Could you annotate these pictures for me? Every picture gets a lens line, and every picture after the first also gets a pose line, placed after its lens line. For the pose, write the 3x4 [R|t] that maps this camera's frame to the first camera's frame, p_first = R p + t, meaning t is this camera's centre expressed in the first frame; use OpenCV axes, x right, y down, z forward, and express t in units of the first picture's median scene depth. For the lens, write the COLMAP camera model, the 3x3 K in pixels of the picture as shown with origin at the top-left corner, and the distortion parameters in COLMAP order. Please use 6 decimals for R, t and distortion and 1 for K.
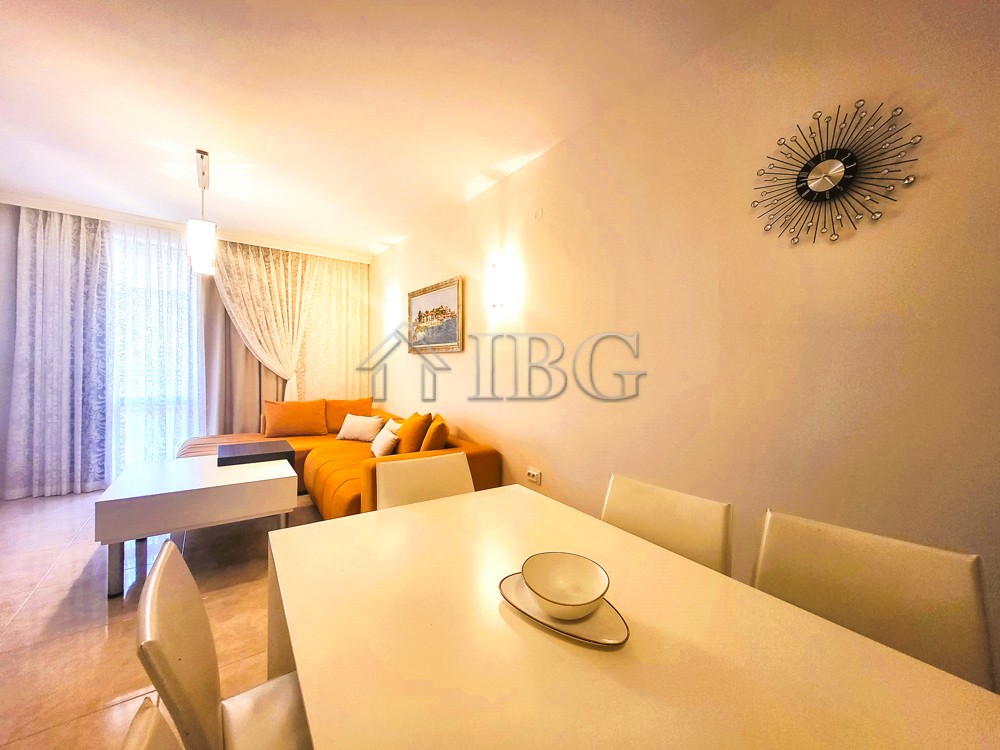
lens RADIAL K [[391.9, 0, 500.0], [0, 391.9, 375.0], [0, 0, 1]] dist [0.001699, -0.000405]
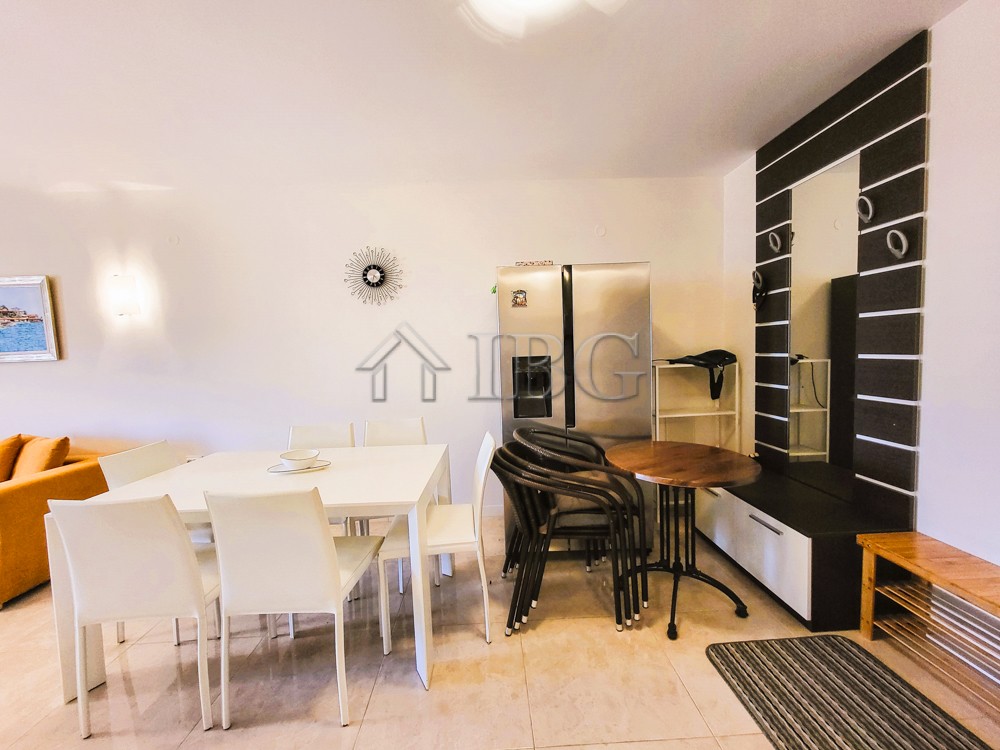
lens RADIAL K [[391.9, 0, 500.0], [0, 391.9, 375.0], [0, 0, 1]] dist [0.001699, -0.000405]
pose [[0.562122, -0.083982, 0.822780, -0.216795], [0.069894, 0.996096, 0.053921, -0.002809], [-0.824096, 0.027197, 0.565797, -0.279945]]
